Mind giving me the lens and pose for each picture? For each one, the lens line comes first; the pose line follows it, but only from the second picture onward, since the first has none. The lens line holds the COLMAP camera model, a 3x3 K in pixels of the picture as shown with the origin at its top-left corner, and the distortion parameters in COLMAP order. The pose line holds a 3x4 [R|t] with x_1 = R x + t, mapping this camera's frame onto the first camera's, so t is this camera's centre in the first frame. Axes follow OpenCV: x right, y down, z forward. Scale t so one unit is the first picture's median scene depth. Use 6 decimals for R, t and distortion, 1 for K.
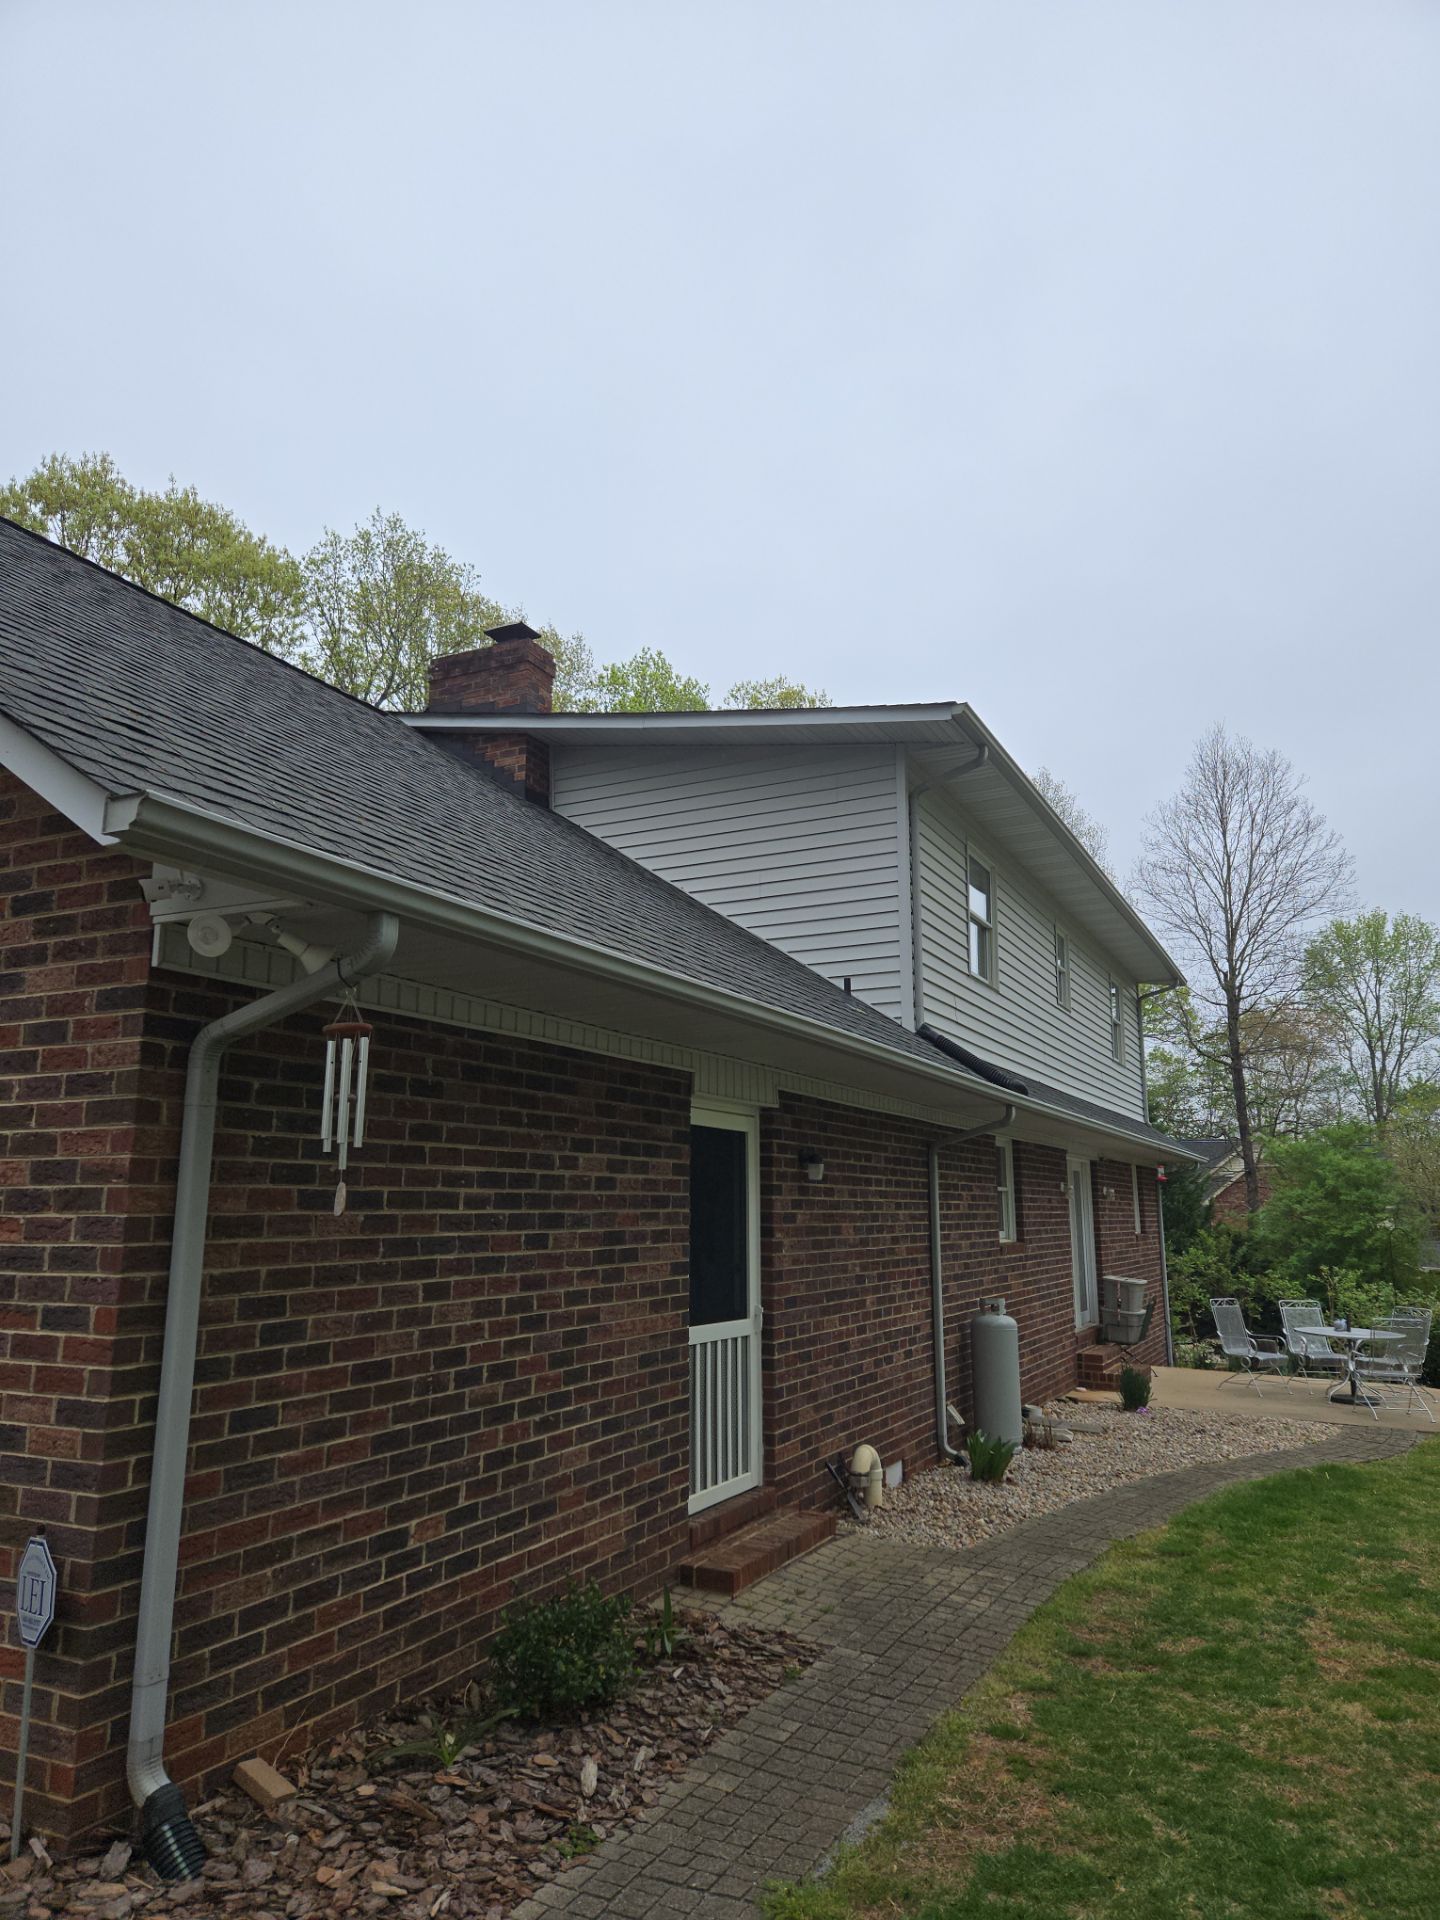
lens RADIAL K [[1276.1, 0, 732.3], [0, 1276.1, 972.3], [0, 0, 1]] dist [0.084544, -0.072376]
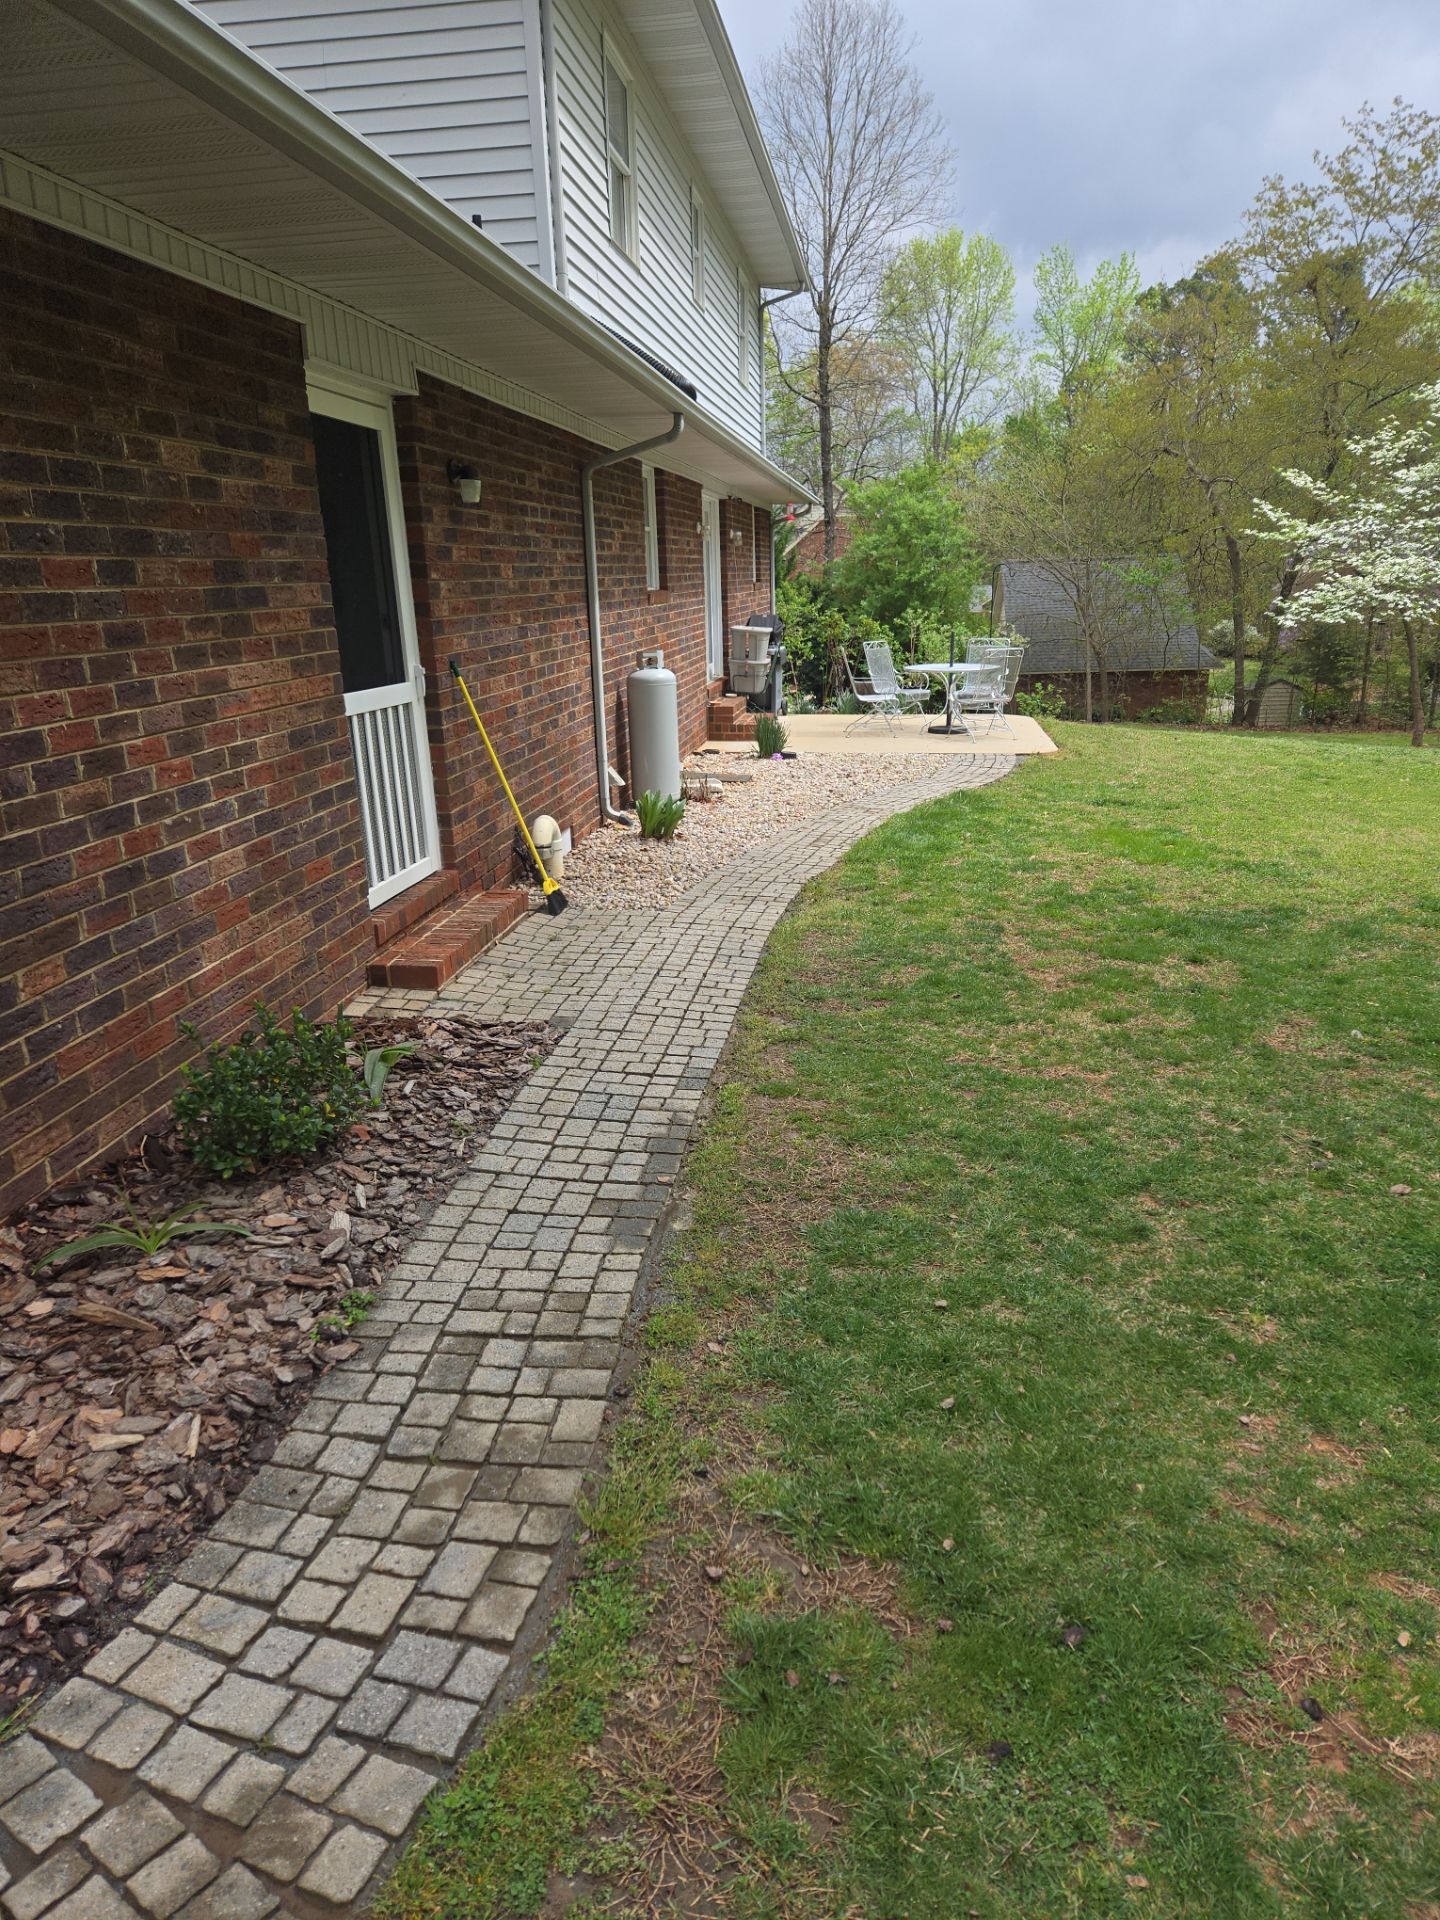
lens RADIAL K [[1276.1, 0, 732.3], [0, 1276.1, 972.3], [0, 0, 1]] dist [0.084544, -0.072376]
pose [[0.948305, -0.119455, 0.294019, -0.061430], [-0.030446, 0.887939, 0.458952, 0.062850], [-0.315895, -0.444179, 0.838400, 0.204522]]
